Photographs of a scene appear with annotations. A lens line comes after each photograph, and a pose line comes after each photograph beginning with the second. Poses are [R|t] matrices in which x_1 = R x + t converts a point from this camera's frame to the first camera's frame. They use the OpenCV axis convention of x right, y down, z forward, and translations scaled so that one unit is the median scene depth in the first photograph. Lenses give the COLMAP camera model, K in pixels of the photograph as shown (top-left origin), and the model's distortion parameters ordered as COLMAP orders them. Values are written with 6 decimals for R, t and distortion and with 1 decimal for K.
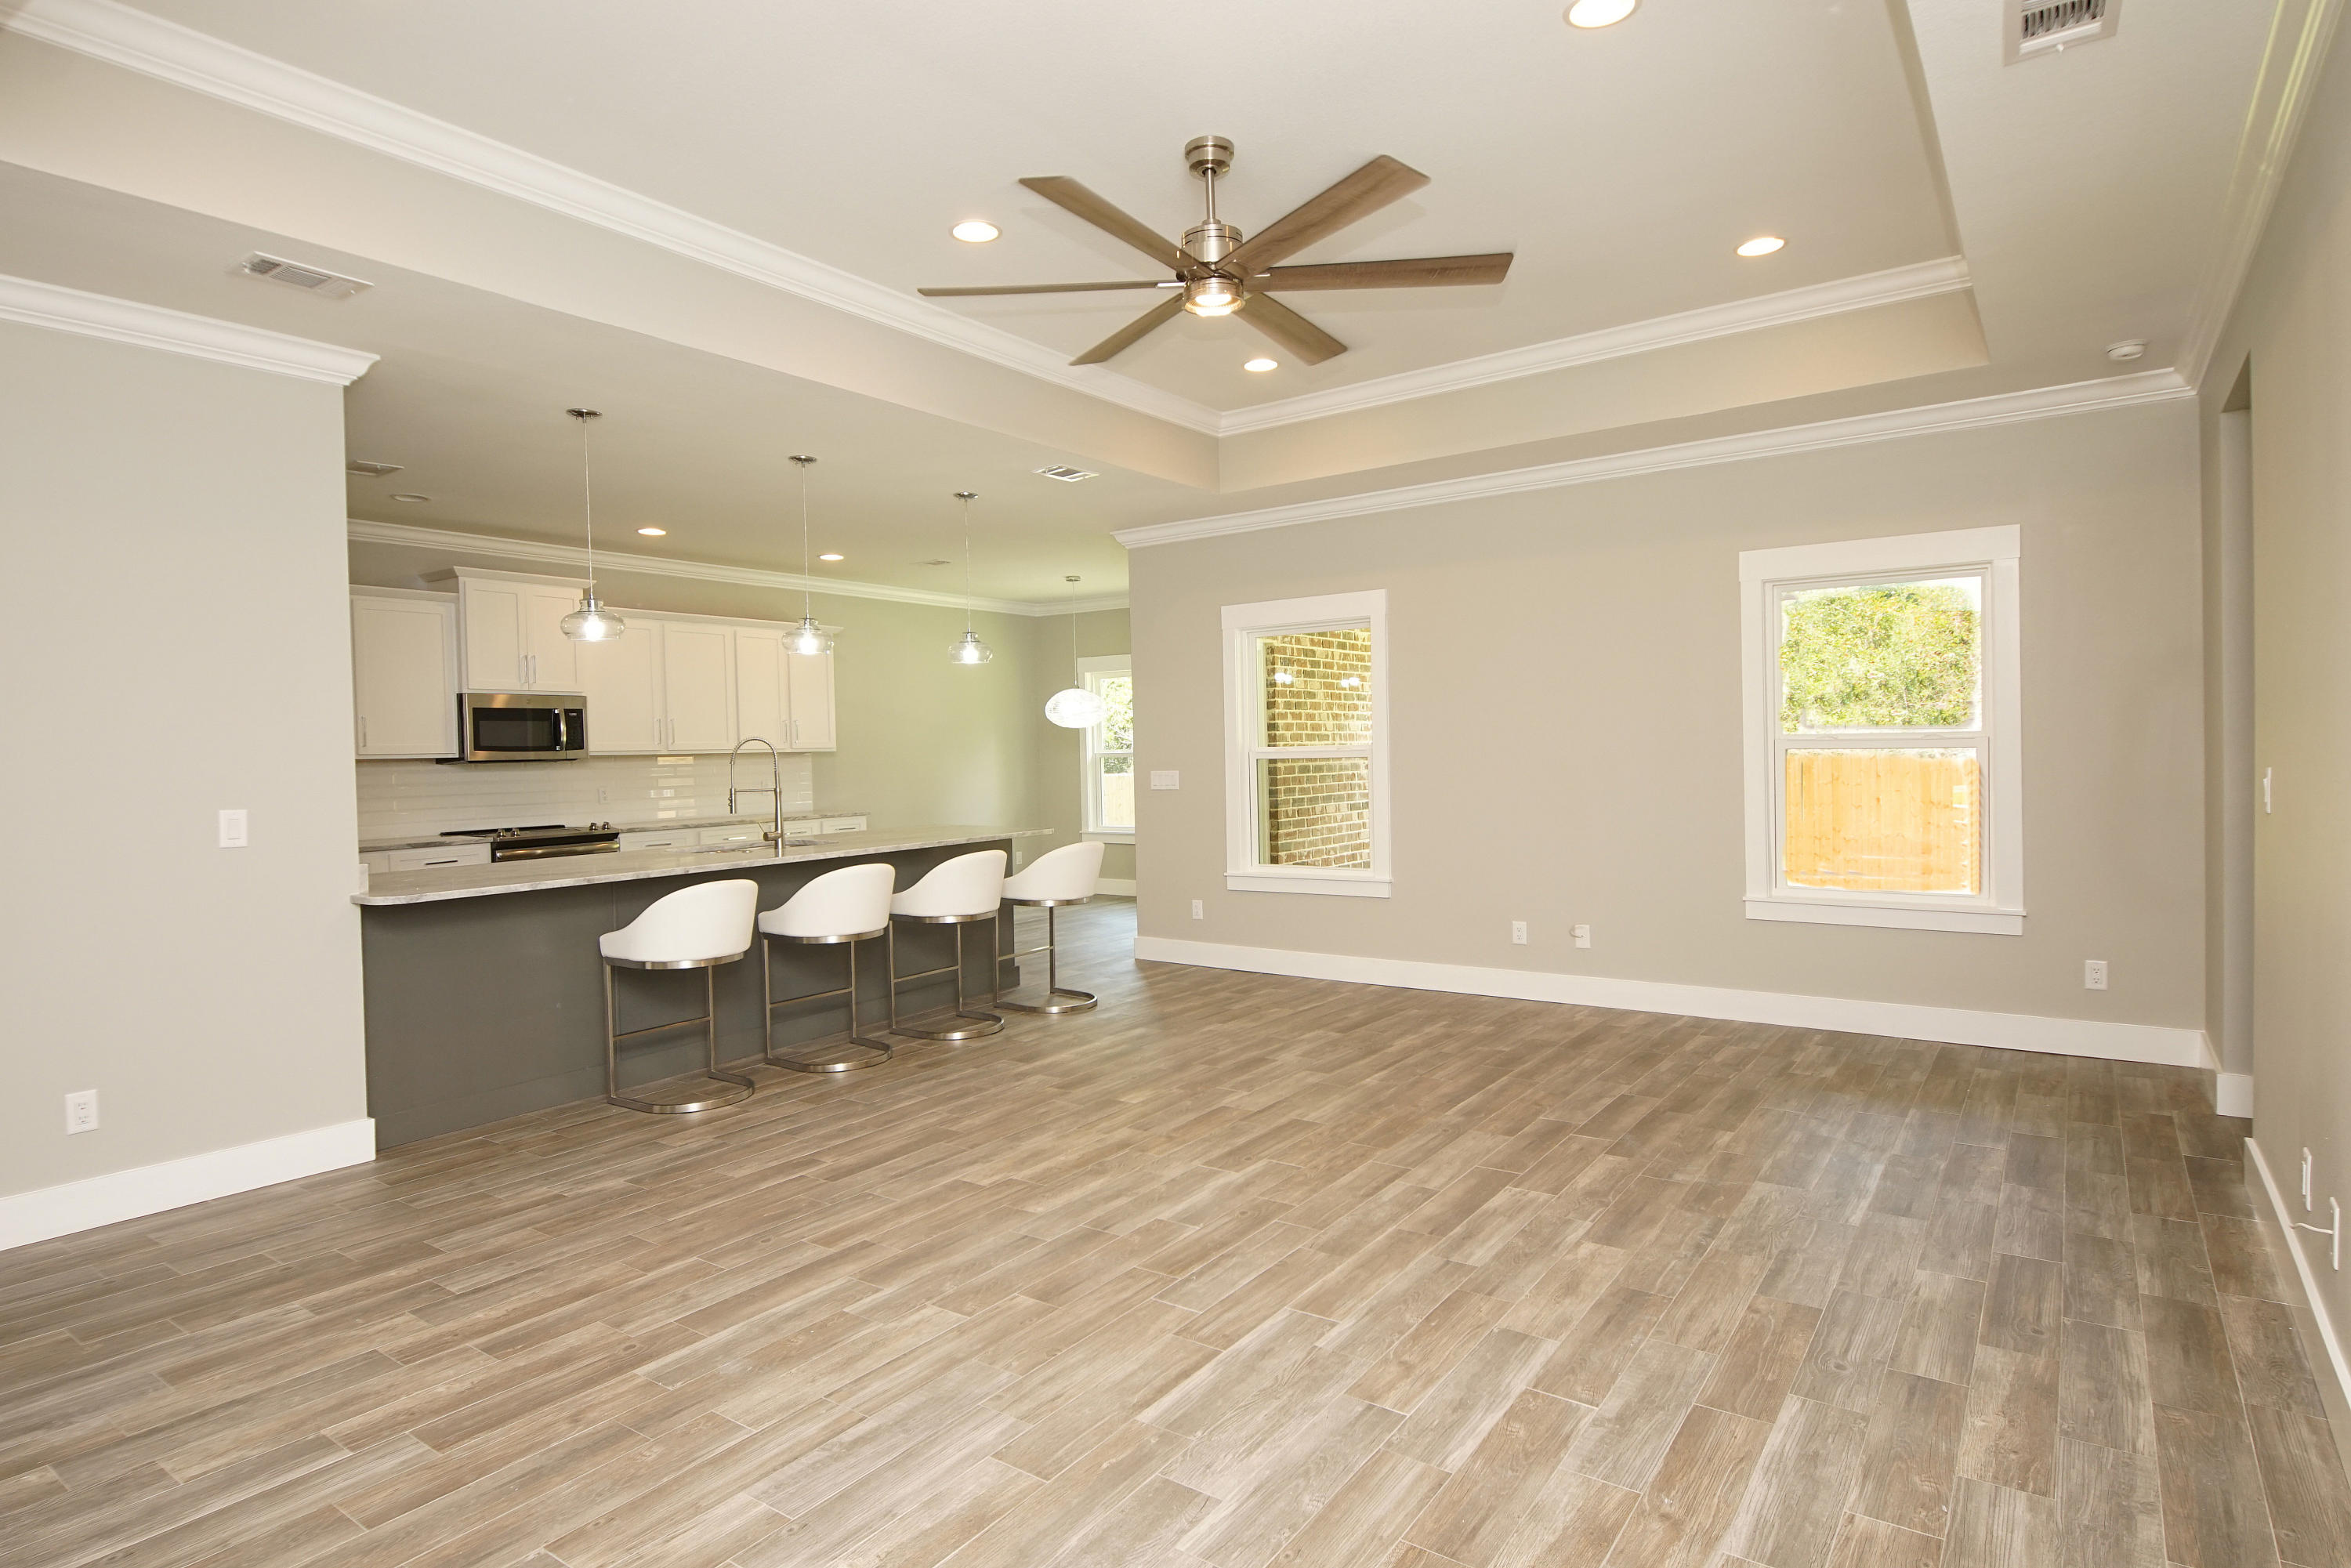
lens RADIAL K [[1260.7, 0, 1153.6], [0, 1260.7, 782.4], [0, 0, 1]] dist [0.029598, -0.027172]
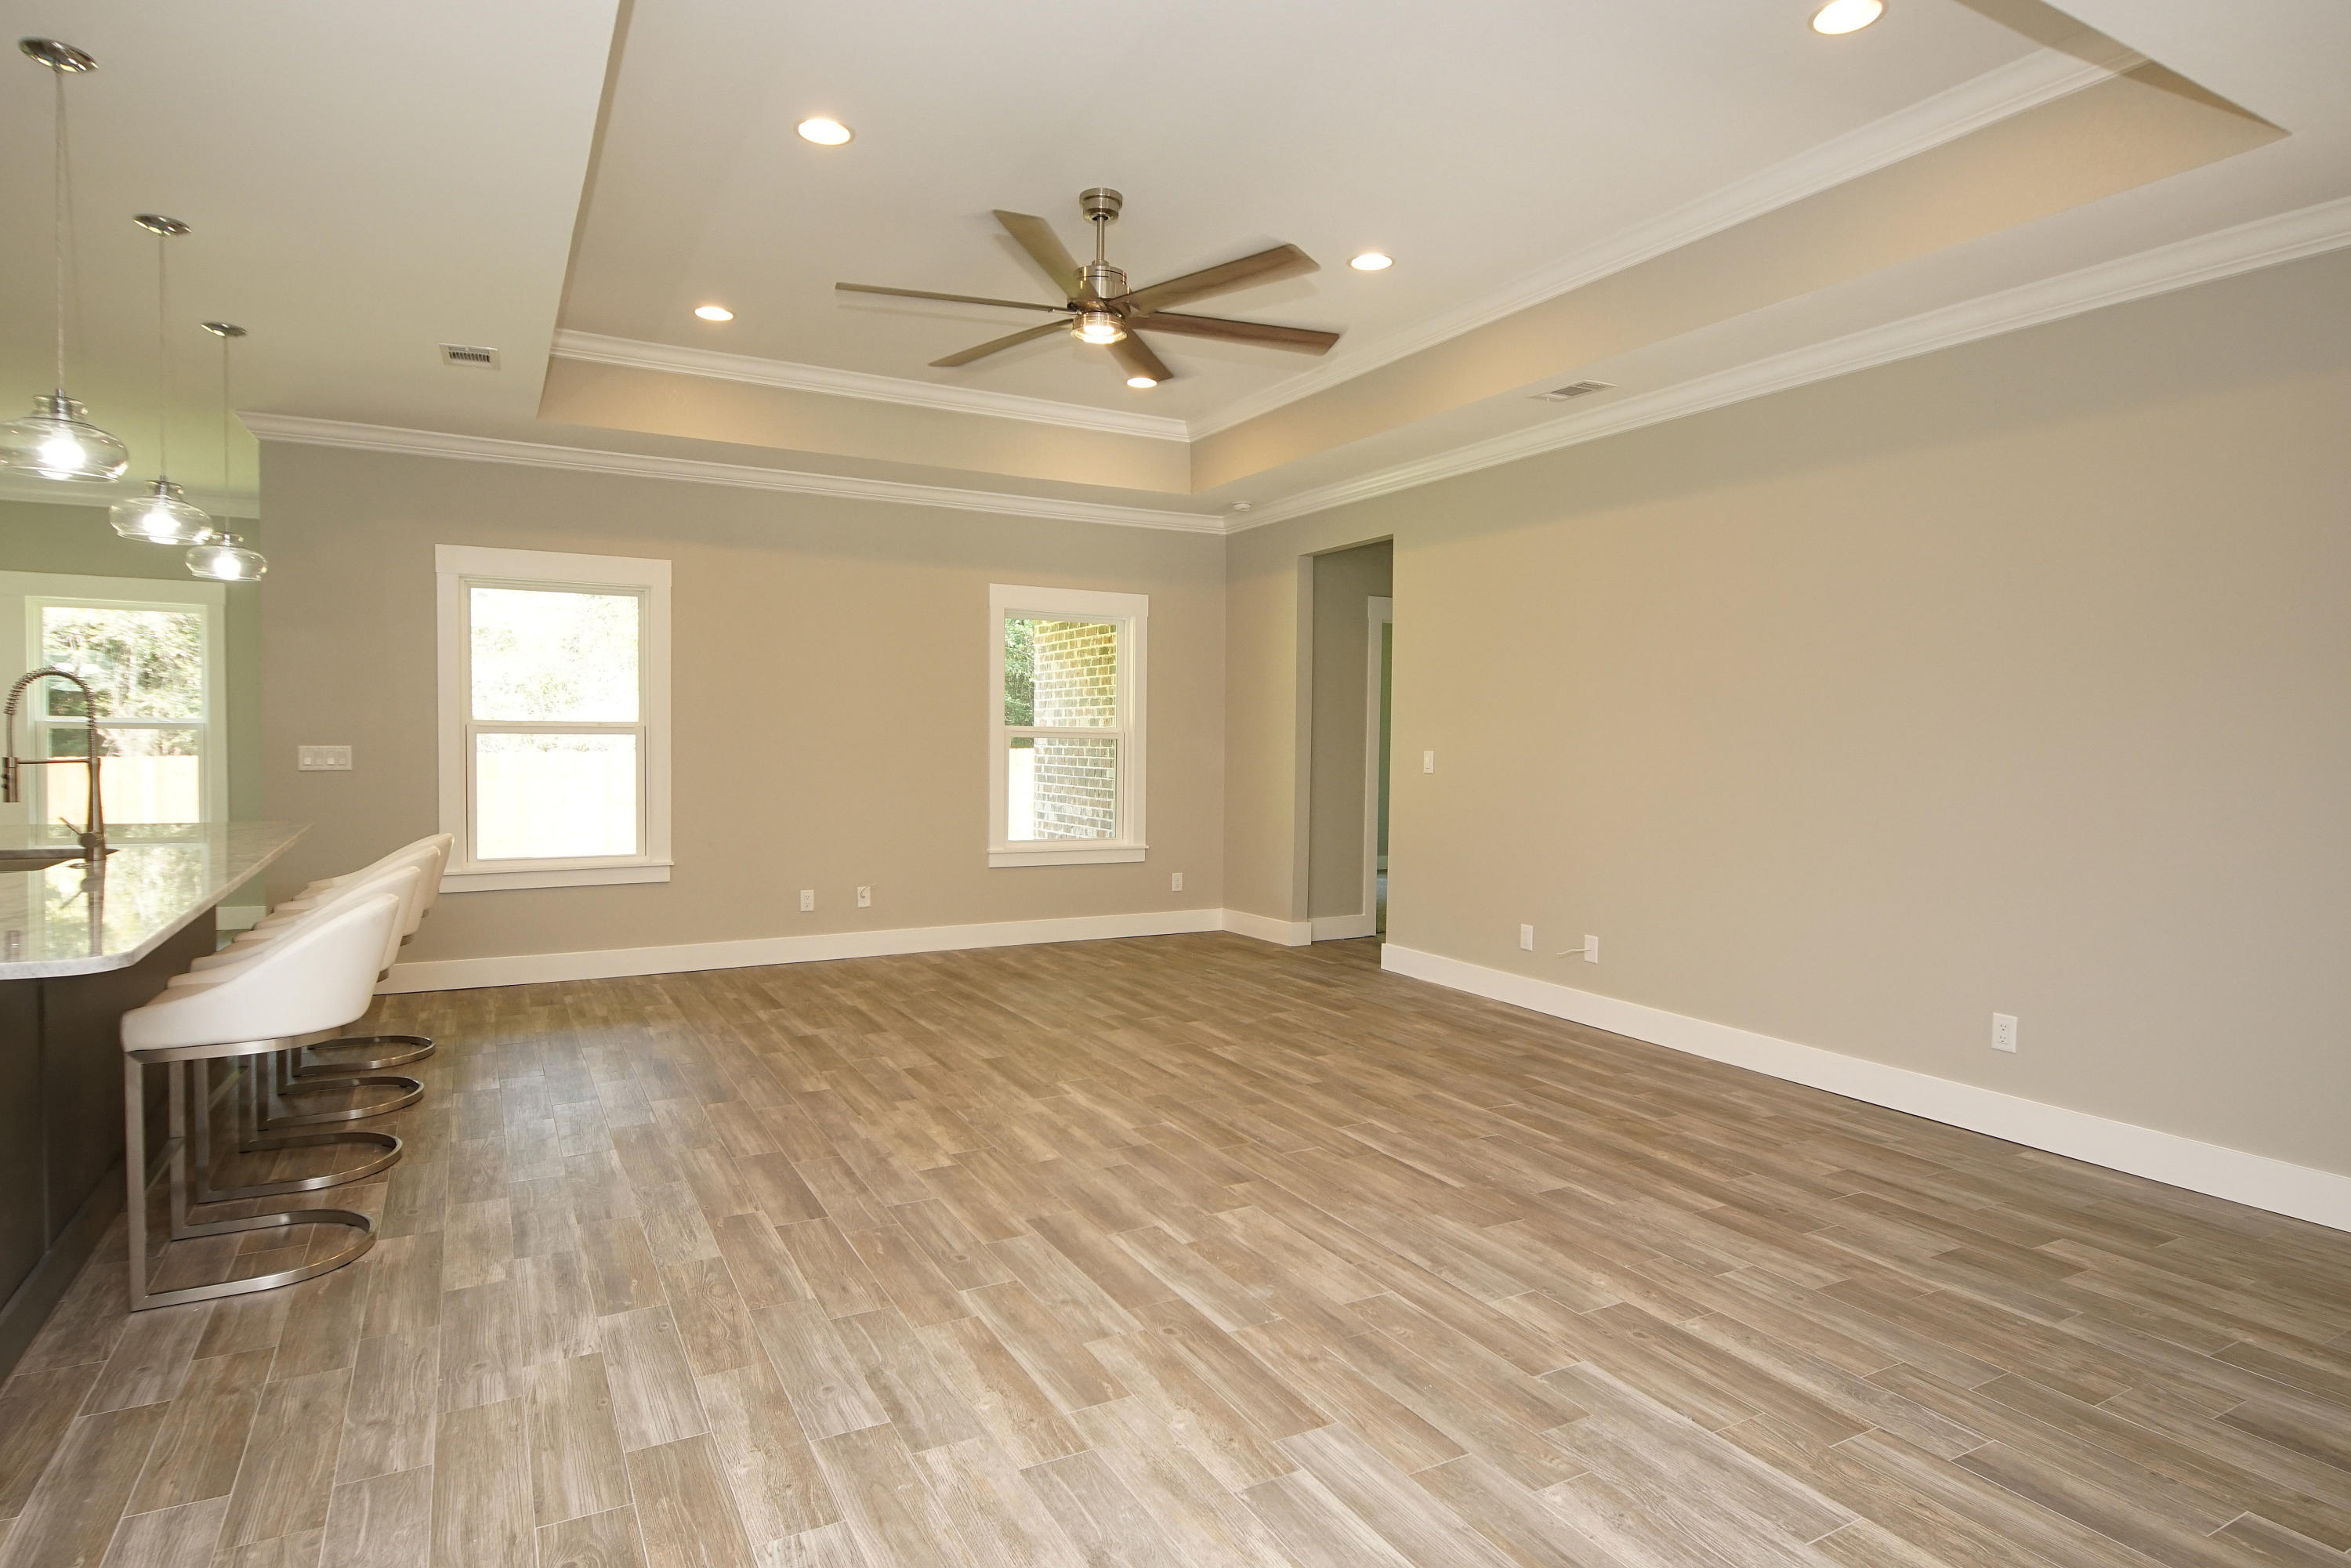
lens RADIAL K [[1260.7, 0, 1153.5], [0, 1260.7, 782.0], [0, 0, 1]] dist [0.029598, -0.027172]
pose [[0.434514, -0.006446, 0.900642, -0.845582], [0.004299, 0.999978, 0.005083, 0.020085], [-0.900655, 0.001663, 0.434533, 0.400182]]
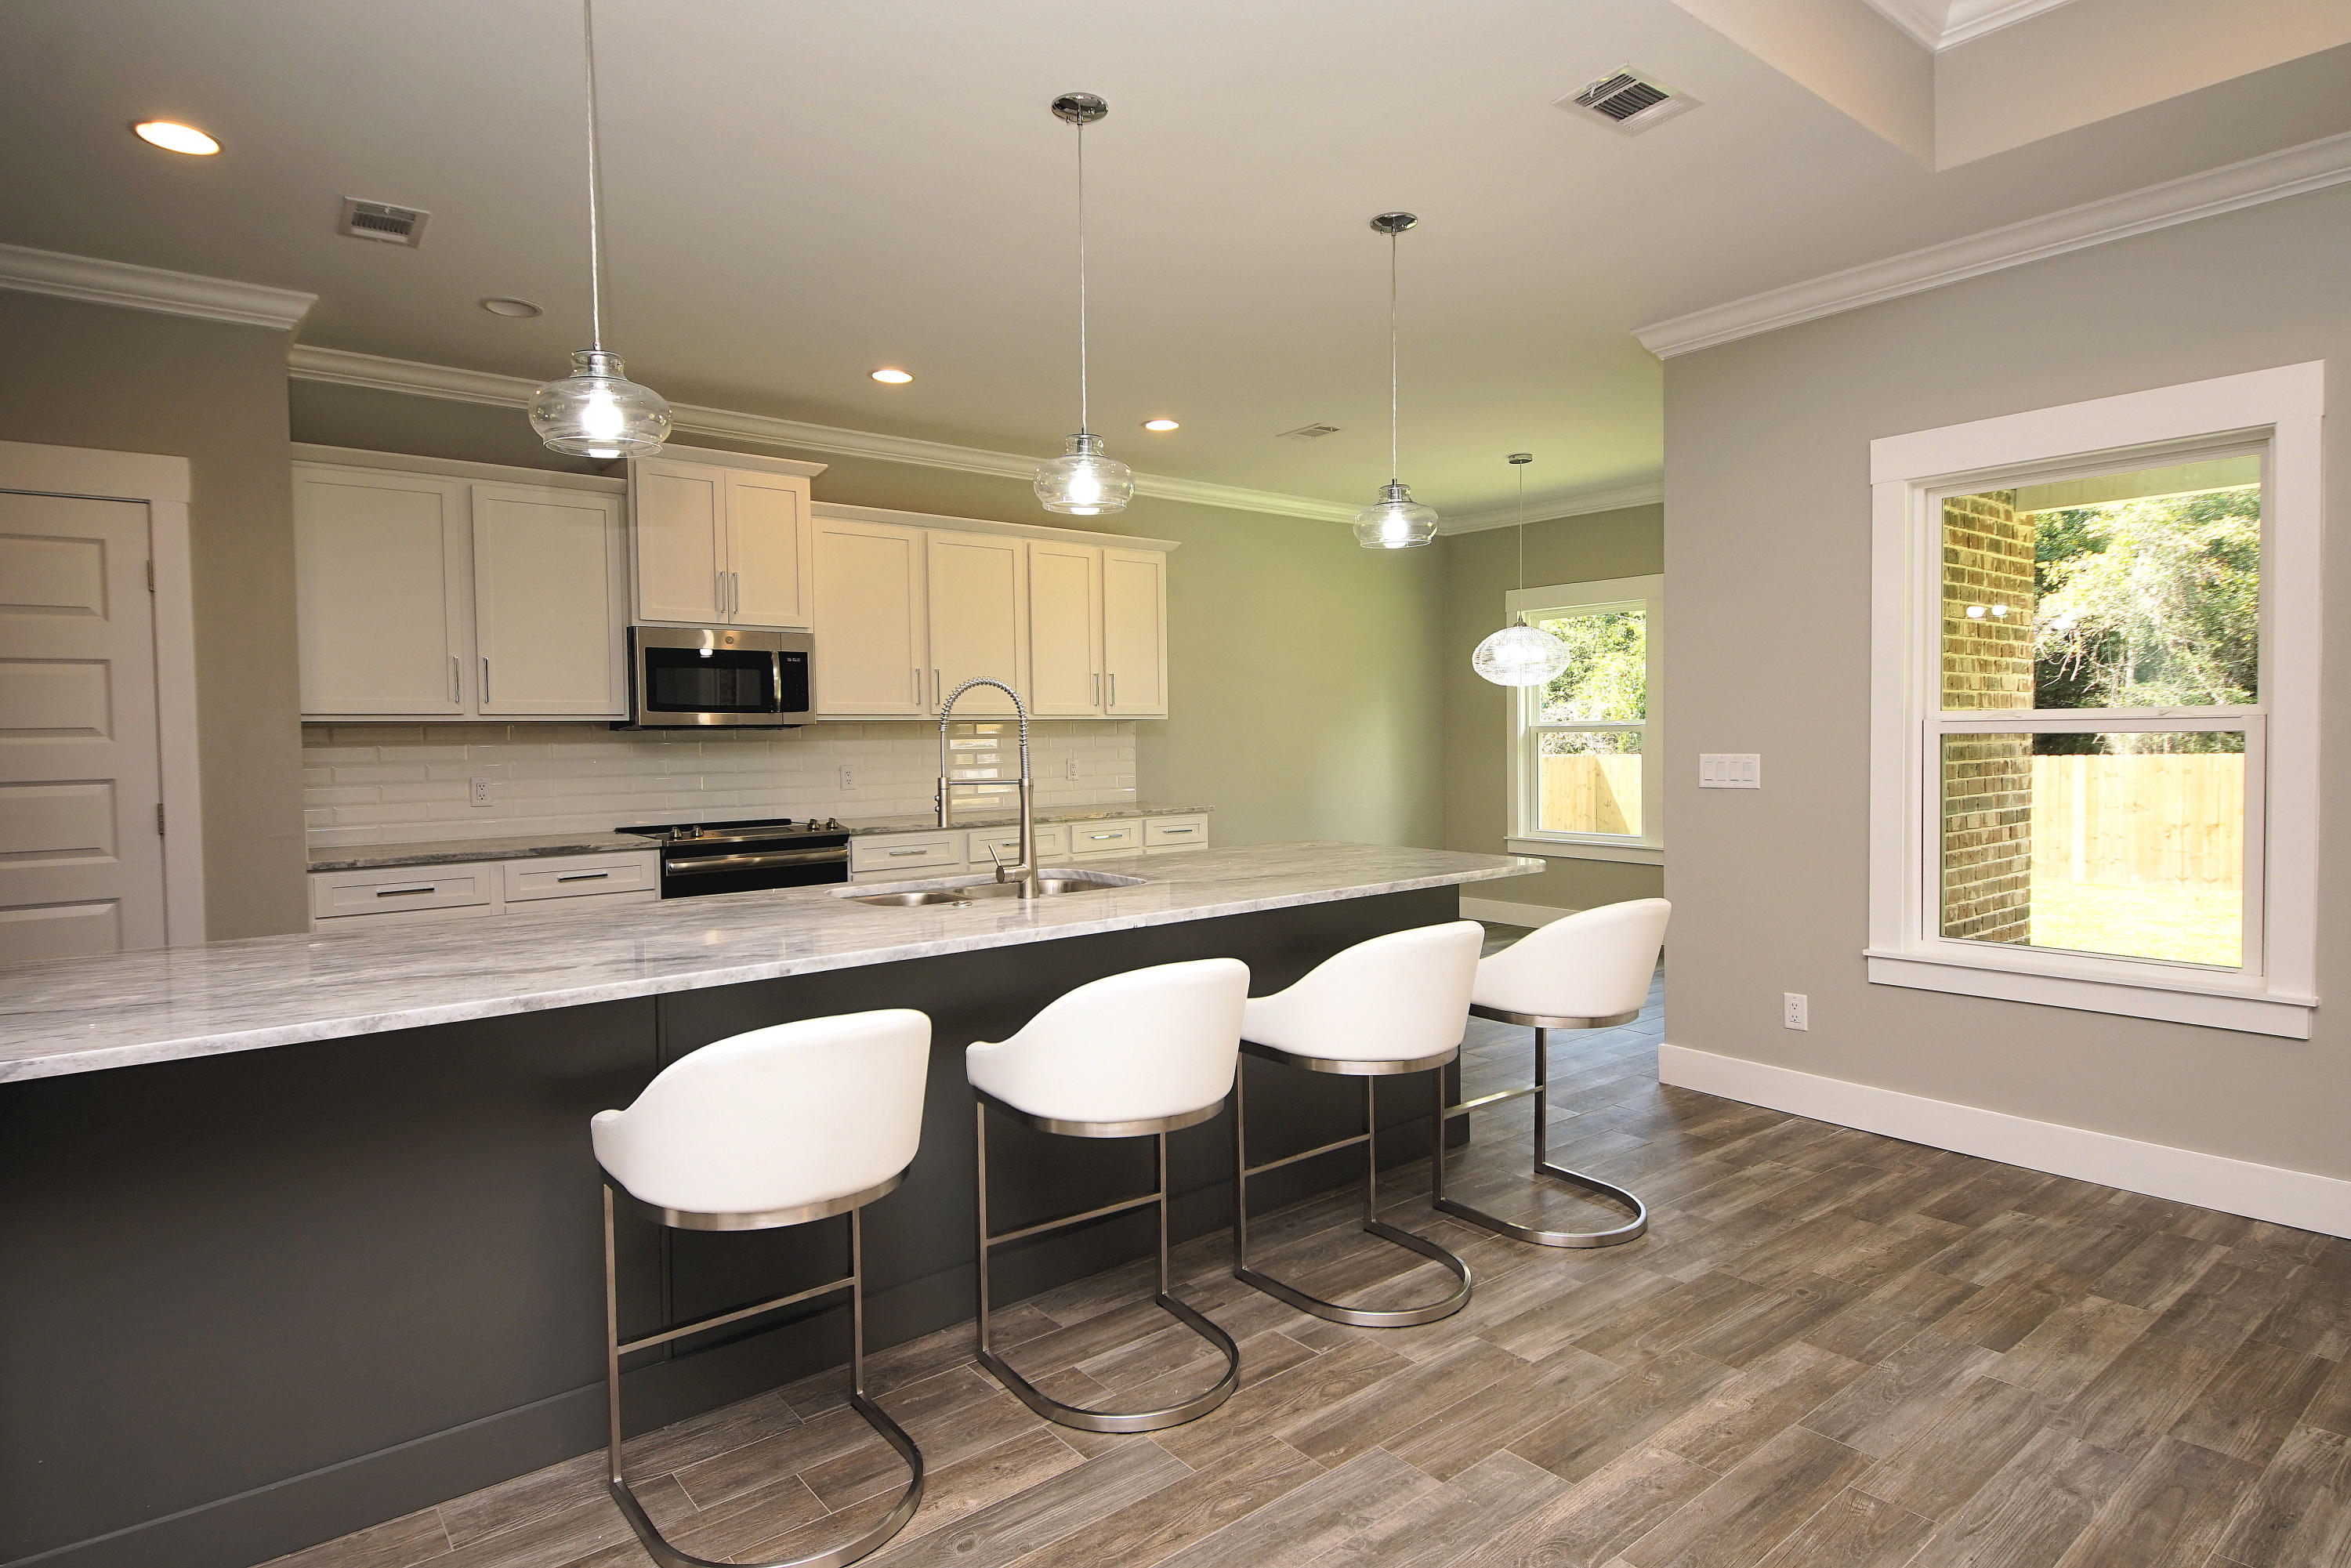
lens RADIAL K [[1260.7, 0, 1153.2], [0, 1260.7, 769.6], [0, 0, 1]] dist [0.029598, -0.027172]
pose [[0.962178, 0.017275, -0.271872, -0.151279], [-0.015295, 0.999839, 0.009400, -0.006589], [0.271990, -0.004886, 0.962288, 0.718683]]
